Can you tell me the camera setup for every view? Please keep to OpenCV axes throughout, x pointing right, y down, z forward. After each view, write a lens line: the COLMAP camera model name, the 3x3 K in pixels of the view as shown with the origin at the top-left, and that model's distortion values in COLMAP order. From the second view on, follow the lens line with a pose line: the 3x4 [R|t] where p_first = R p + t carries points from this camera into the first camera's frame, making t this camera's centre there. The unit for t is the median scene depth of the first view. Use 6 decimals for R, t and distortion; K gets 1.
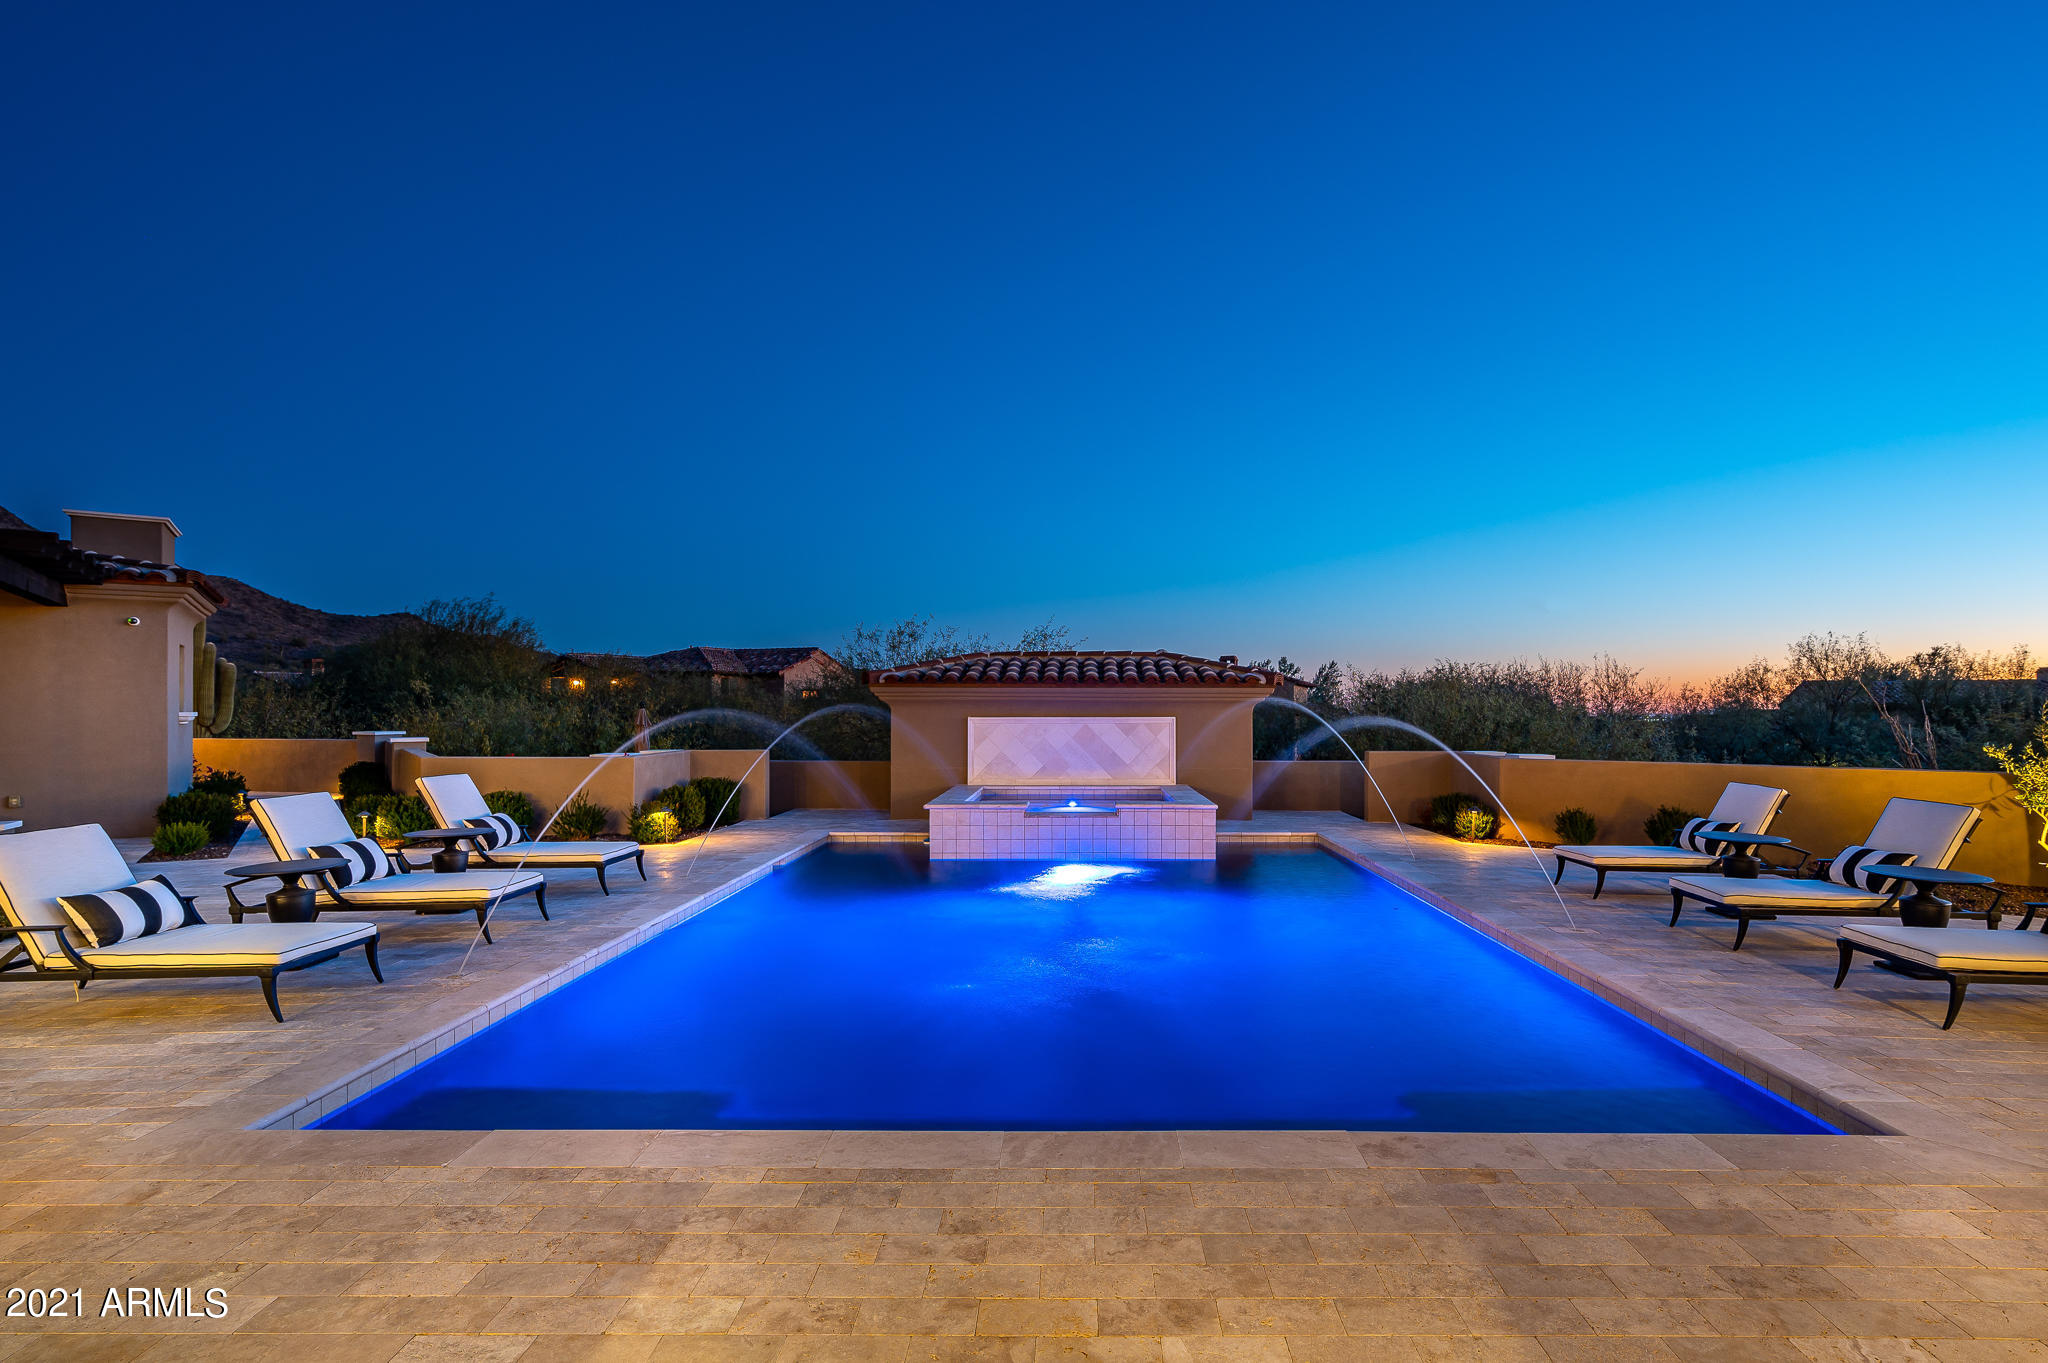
lens RADIAL K [[1014.8, 0, 1081.4], [0, 1014.8, 691.5], [0, 0, 1]] dist [0.000441, -0.000509]
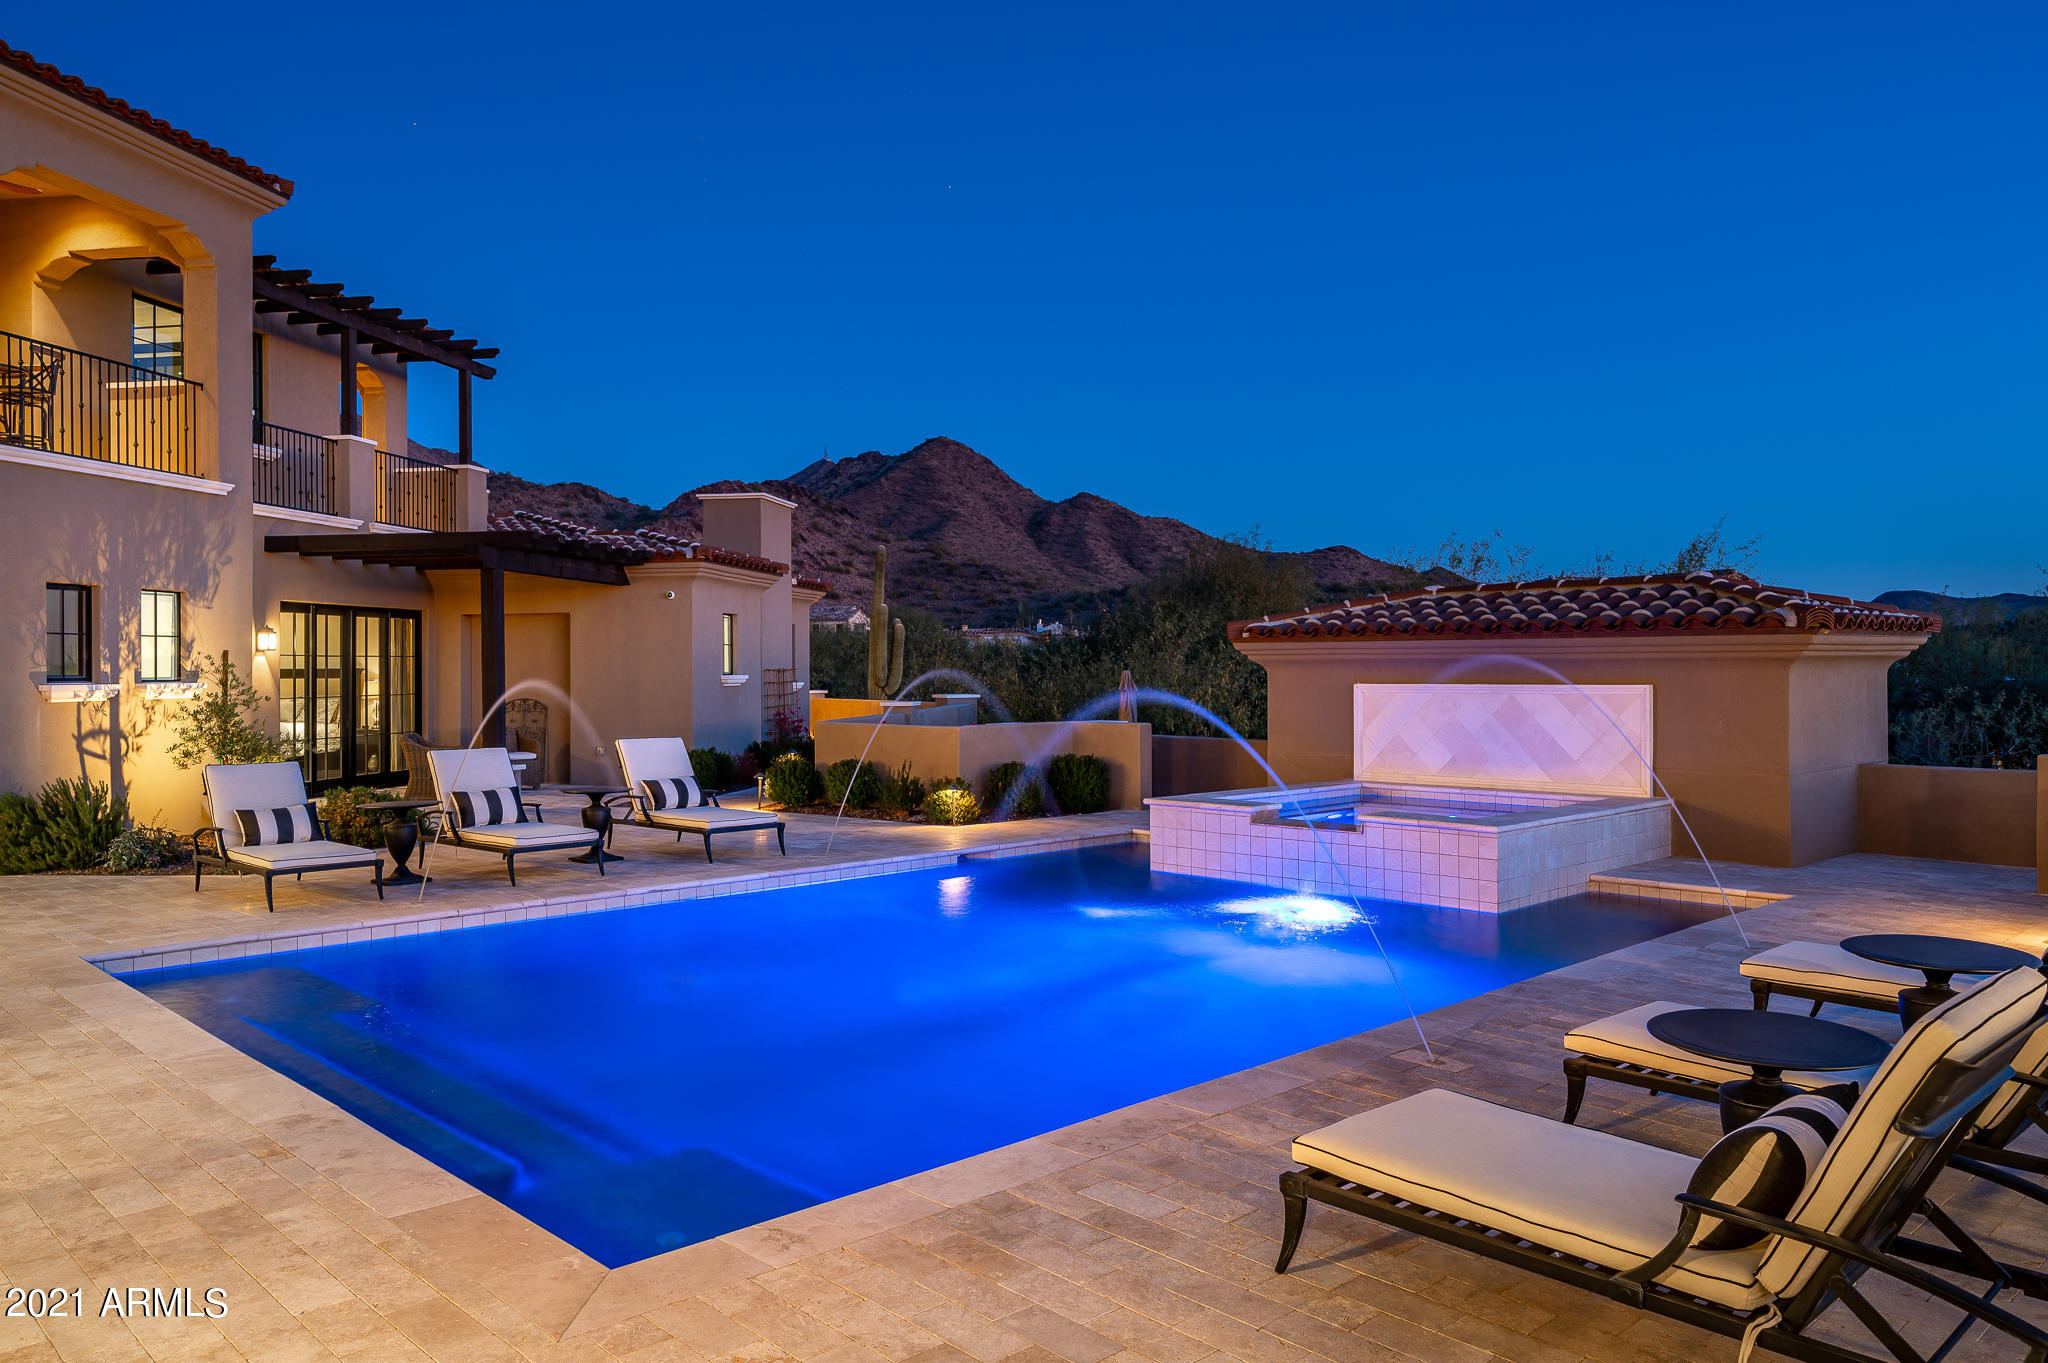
lens RADIAL K [[1478.2, 0, 1024.0], [0, 1478.2, 681.5], [0, 0, 1]] dist [0.001322, -0.000926]
pose [[0.700212, 0.003756, -0.713925, 0.537841], [0.017185, 0.999608, 0.022115, -0.003401], [0.713728, -0.027754, 0.699873, 0.140574]]
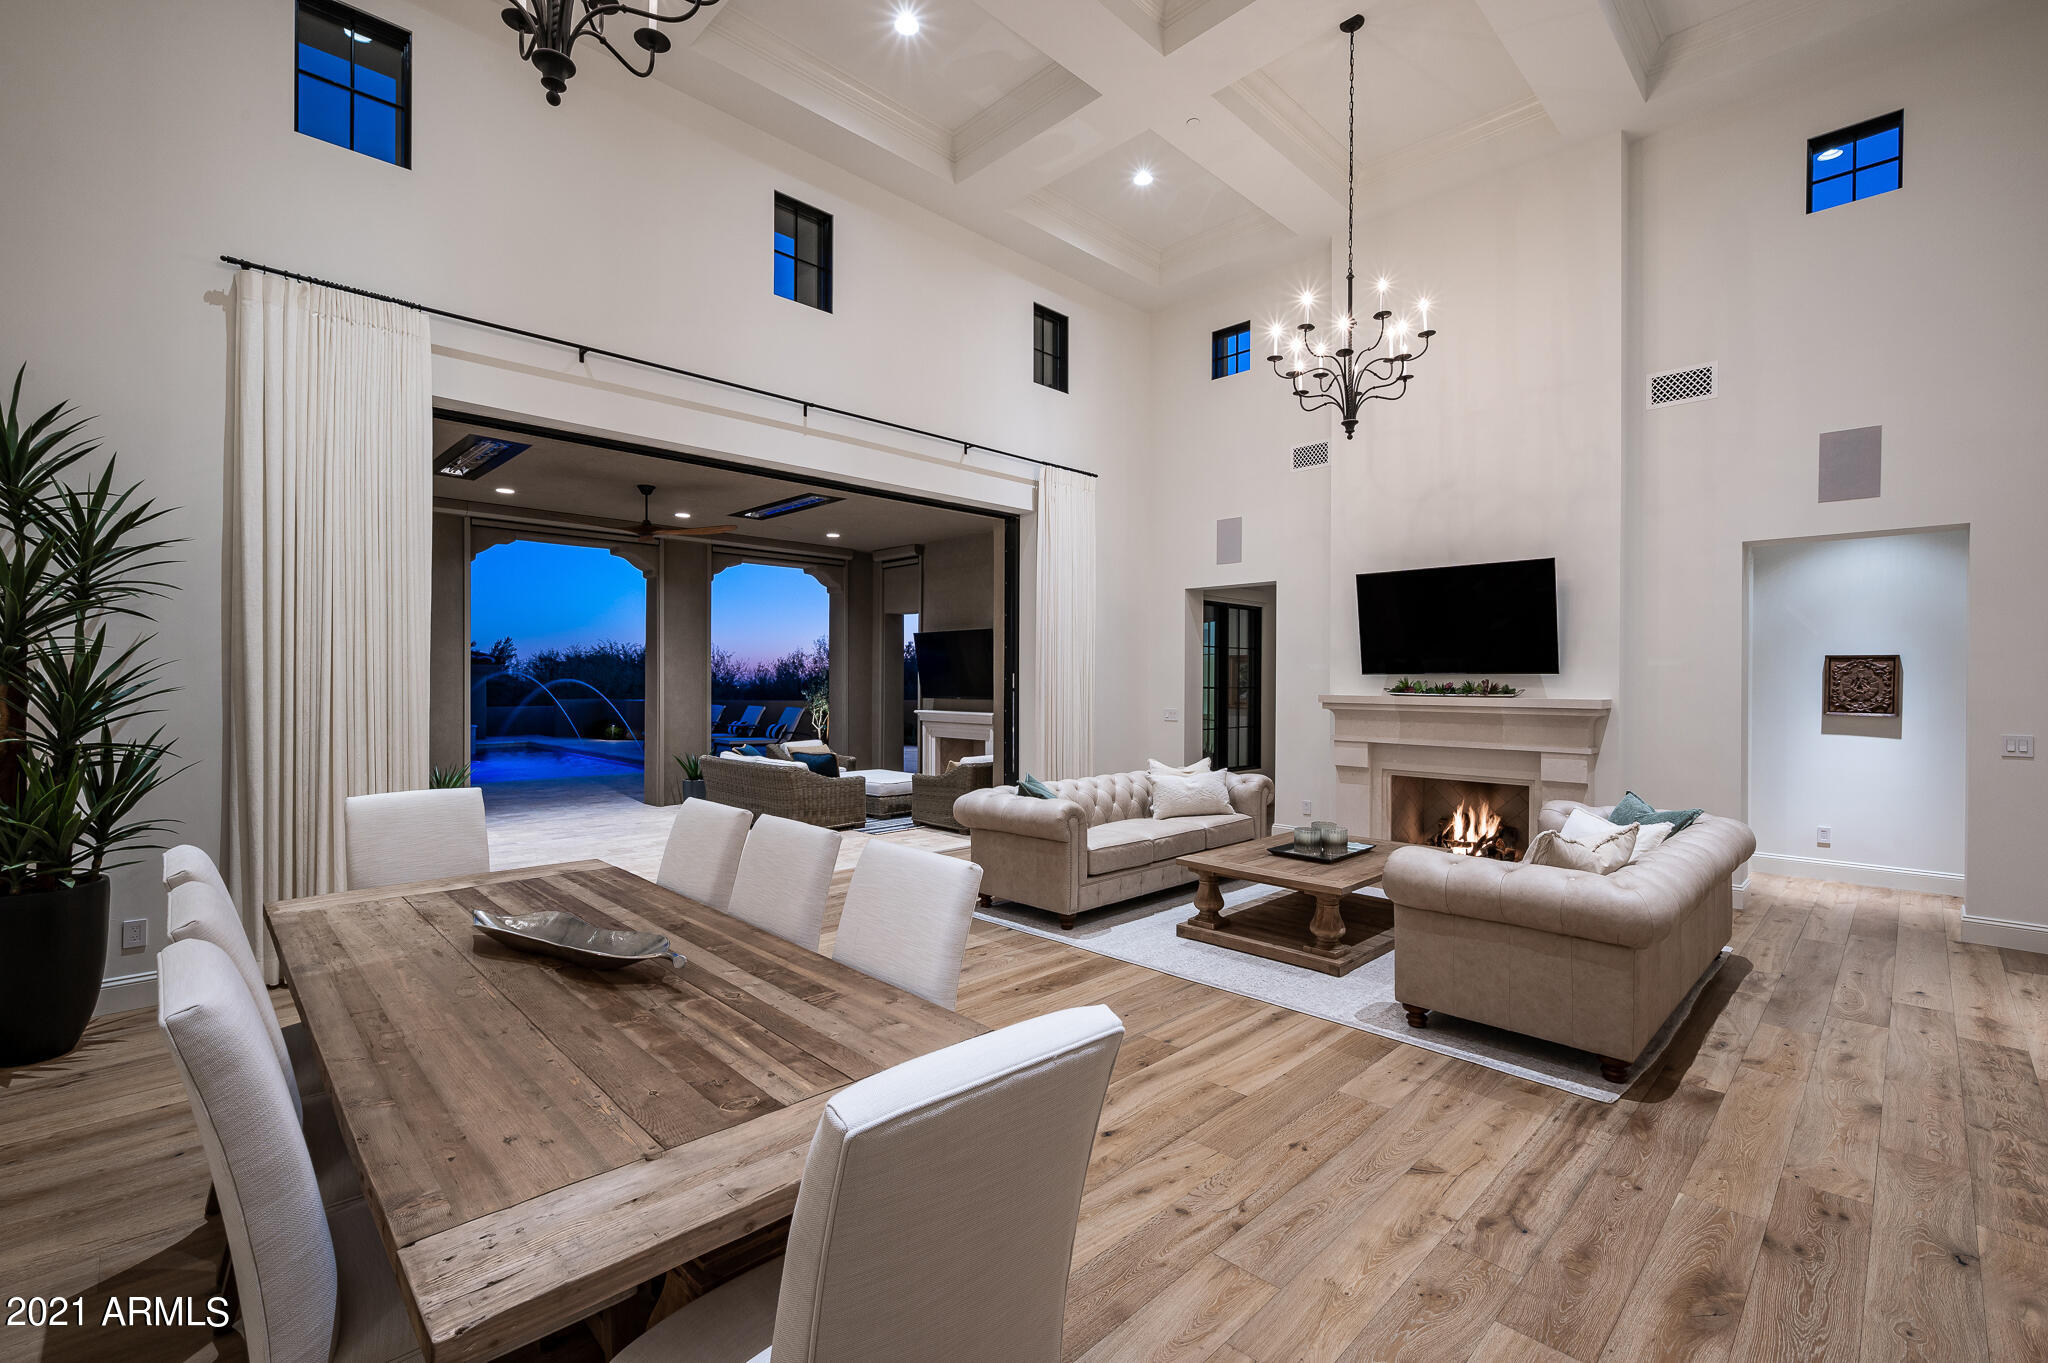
lens RADIAL K [[891.9, 0, 1024.0], [0, 891.9, 681.5], [0, 0, 1]] dist [0.000354, 0.000268]
pose [[0.711923, 0.001970, 0.702255, -0.288686], [-0.015907, 0.999785, 0.013321, -0.010084], [-0.702077, -0.020655, 0.711801, -0.863166]]
